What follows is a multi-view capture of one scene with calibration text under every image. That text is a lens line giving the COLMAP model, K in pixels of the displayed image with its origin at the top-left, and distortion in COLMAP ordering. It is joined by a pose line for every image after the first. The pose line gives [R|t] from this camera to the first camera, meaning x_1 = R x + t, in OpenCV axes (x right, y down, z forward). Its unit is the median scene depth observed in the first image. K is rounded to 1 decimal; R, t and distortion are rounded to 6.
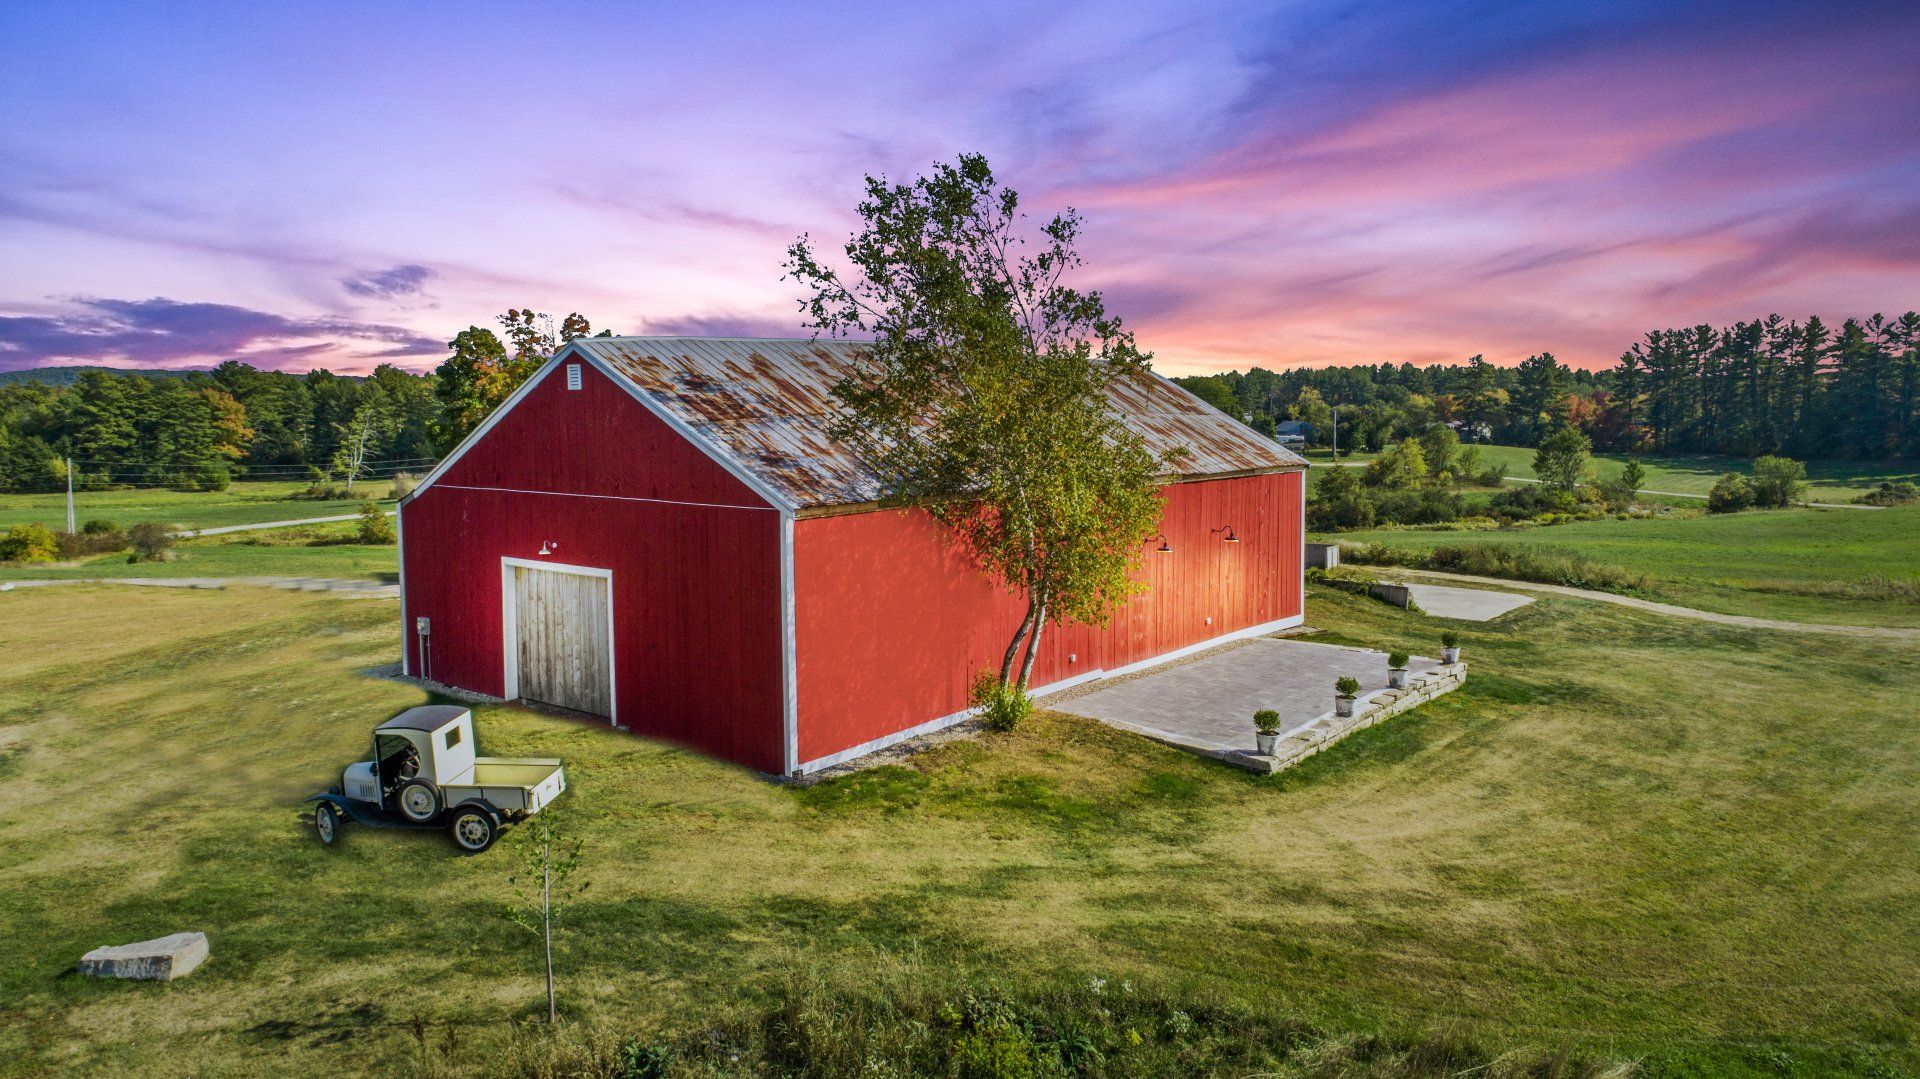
lens RADIAL K [[1284.3, 0, 951.0], [0, 1284.3, 543.7], [0, 0, 1]] dist [-0.012634, 0.006731]
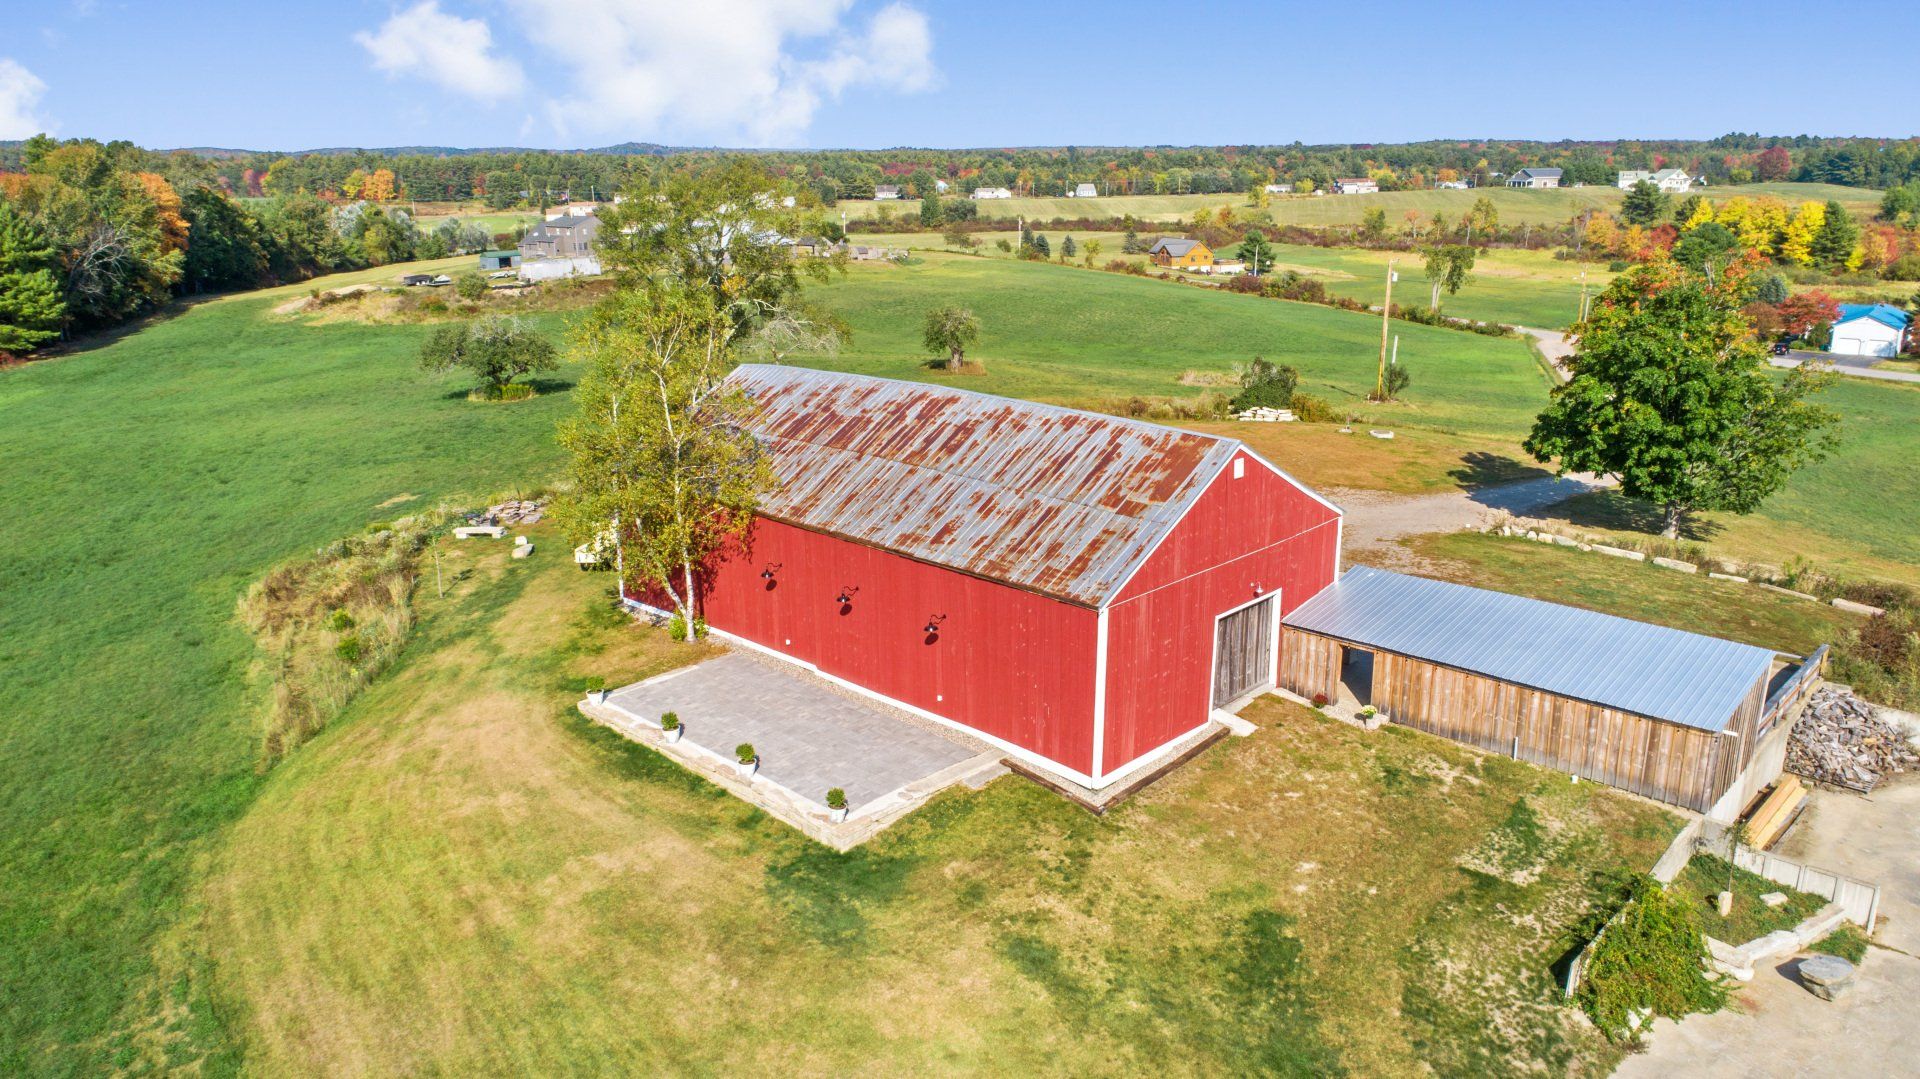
lens RADIAL K [[1380.8, 0, 966.5], [0, 1380.8, 536.9], [0, 0, 1]] dist [-0.009266, 0.008561]
pose [[-0.089248, 0.269717, -0.958795, 0.927907], [-0.100549, 0.955279, 0.278088, -0.282575], [0.990921, 0.121225, -0.058137, 0.813096]]
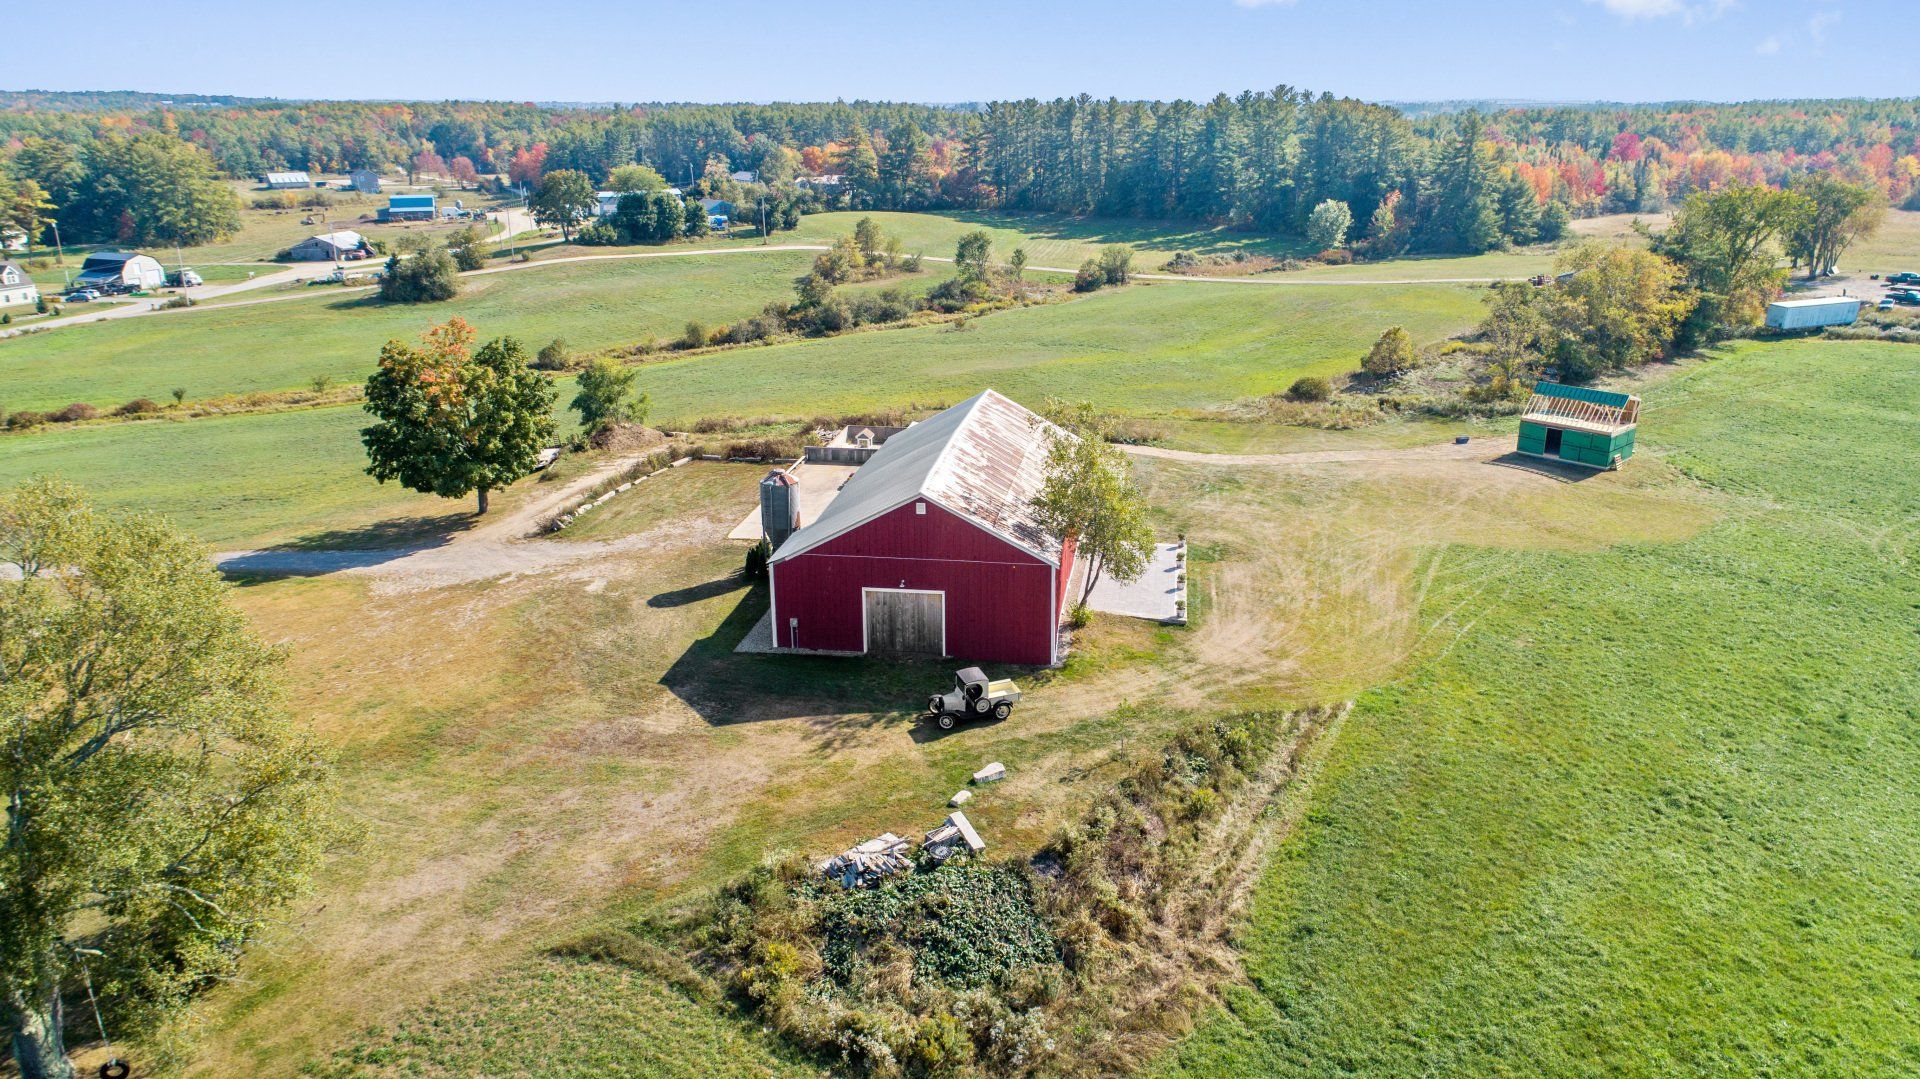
lens RADIAL K [[1338.2, 0, 945.5], [0, 1338.2, 533.7], [0, 0, 1]] dist [-0.015423, 0.011008]
pose [[0.872637, -0.154941, 0.463139, -0.733419], [0.059078, 0.974865, 0.214821, -0.319131], [-0.484782, -0.160100, 0.859857, -0.551243]]
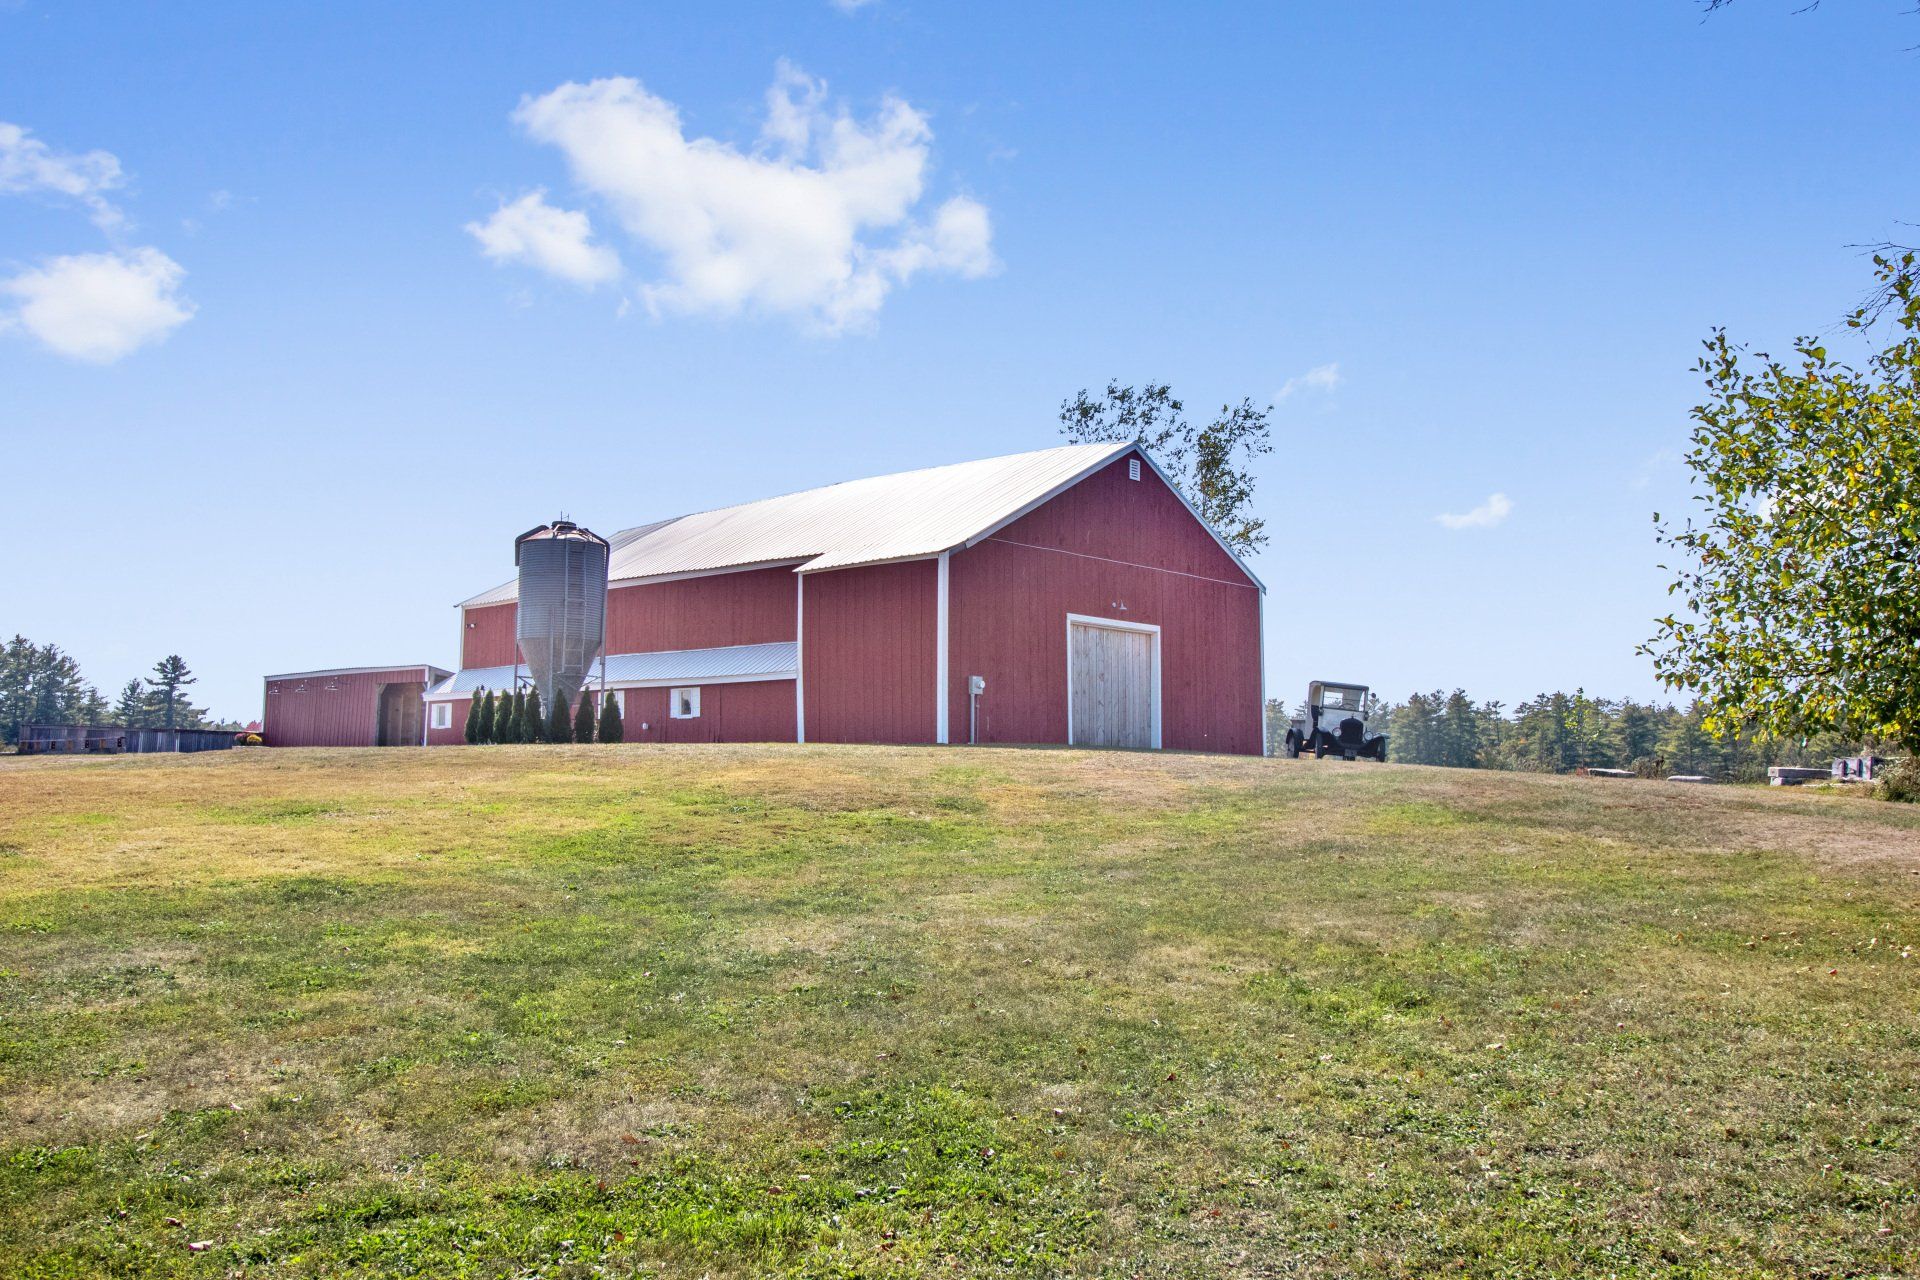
lens RADIAL K [[1566.3, 0, 965.4], [0, 1566.3, 635.2], [0, 0, 1]] dist [0.009644, -0.001962]
pose [[0.073391, 0.096605, 0.992613, -0.992536], [0.100066, 0.989561, -0.103707, 0.093546], [-0.992270, 0.106938, 0.062958, 0.600616]]
